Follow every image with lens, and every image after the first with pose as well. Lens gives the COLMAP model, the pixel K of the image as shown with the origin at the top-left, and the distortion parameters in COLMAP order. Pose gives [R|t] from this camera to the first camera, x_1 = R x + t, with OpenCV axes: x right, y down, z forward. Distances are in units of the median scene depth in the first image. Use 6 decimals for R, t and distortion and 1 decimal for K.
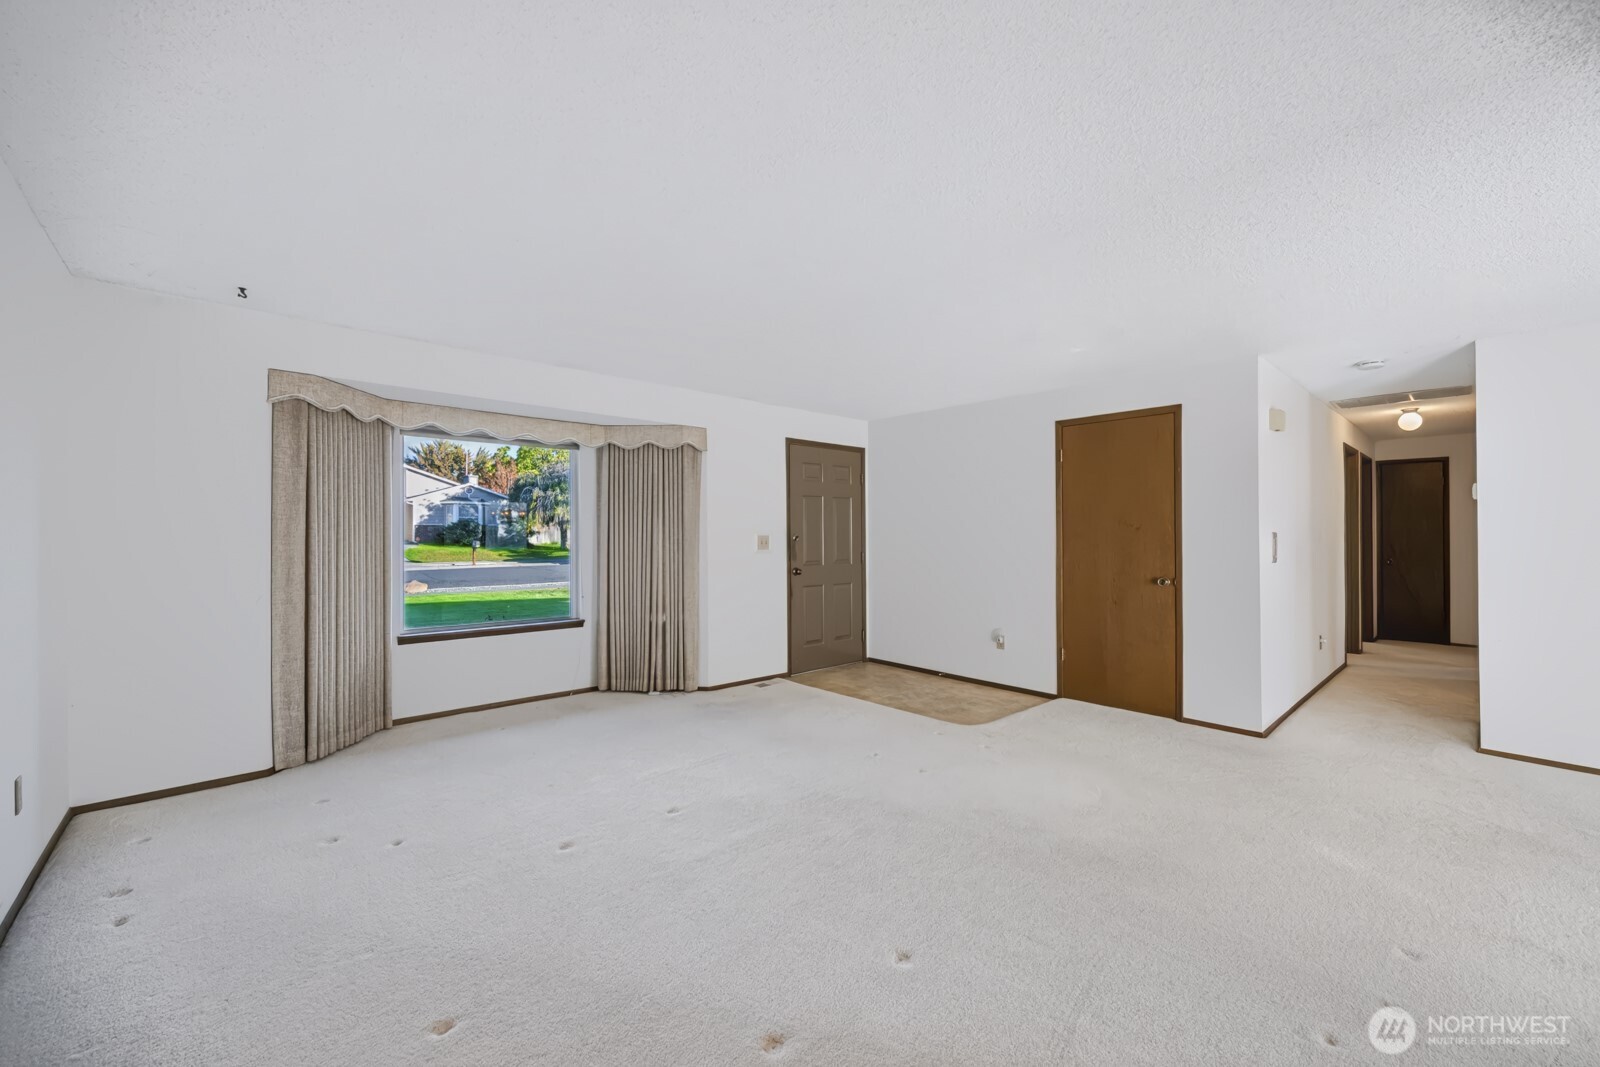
lens RADIAL K [[637.4, 0, 794.9], [0, 637.4, 537.4], [0, 0, 1]] dist [-0.000899, 0.000041]
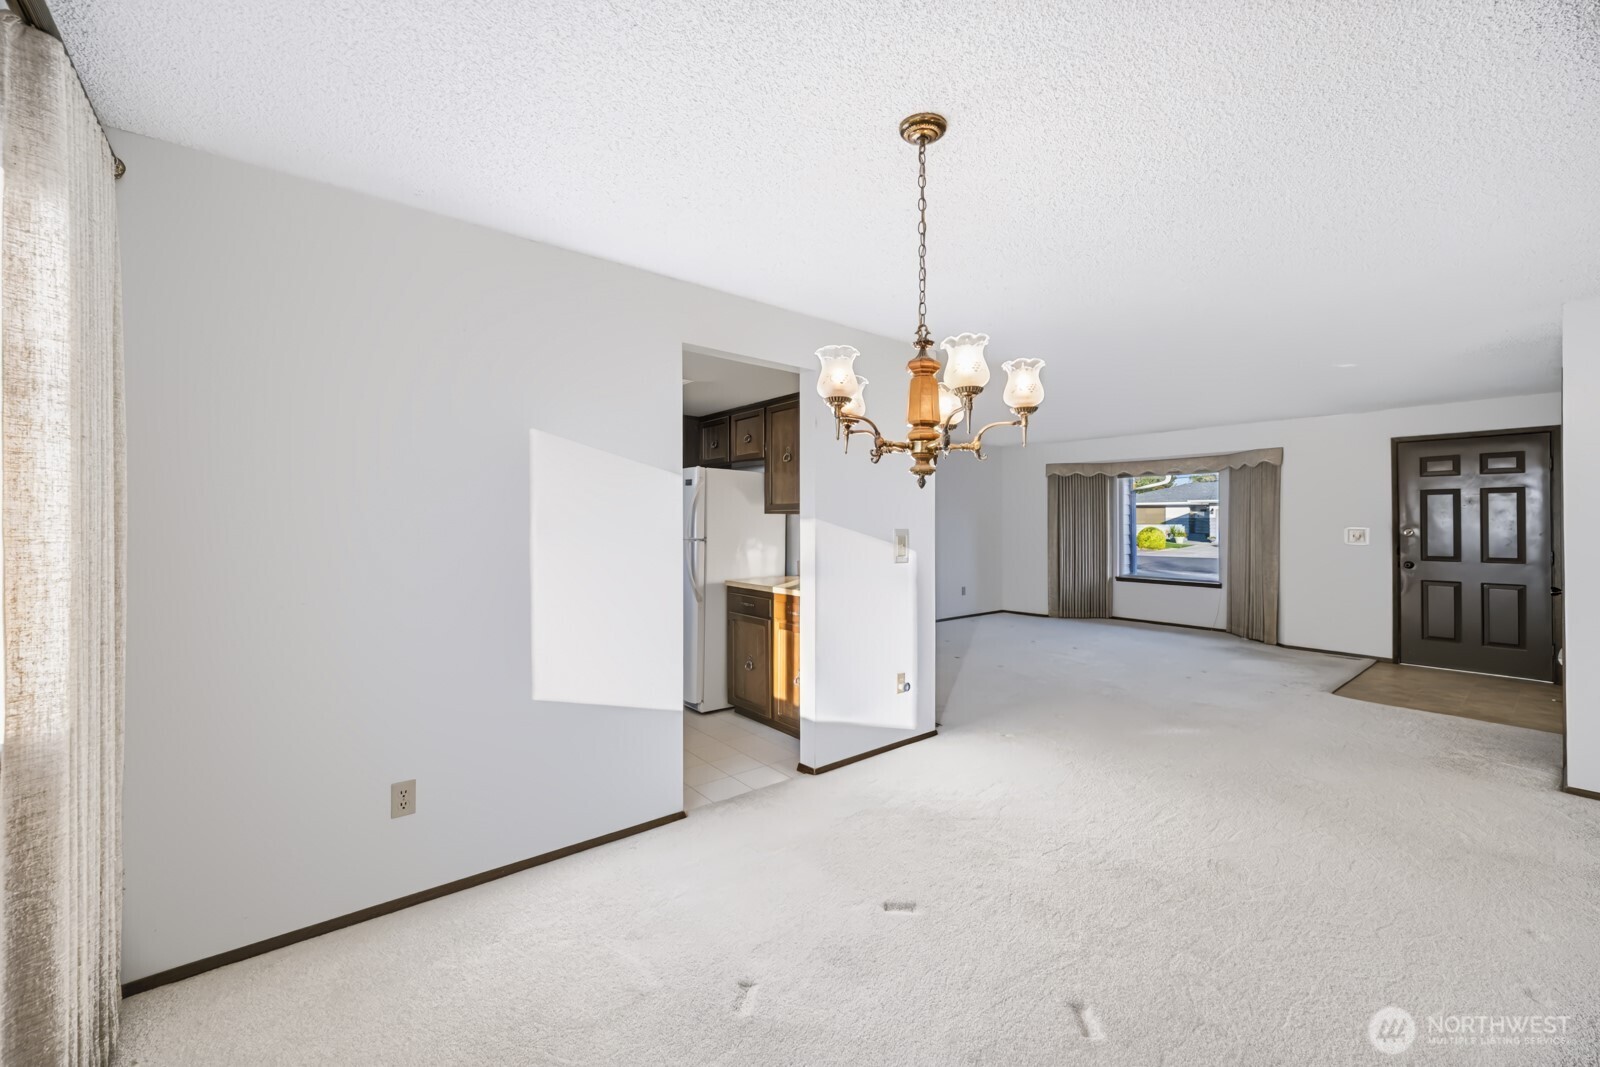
lens RADIAL K [[637.4, 0, 794.9], [0, 637.4, 537.4], [0, 0, 1]] dist [-0.000899, 0.000041]
pose [[-0.056741, 0.018085, -0.998225, 1.492128], [-0.009276, 0.999783, 0.018641, -0.000070], [0.998346, 0.010317, -0.056561, 0.076031]]
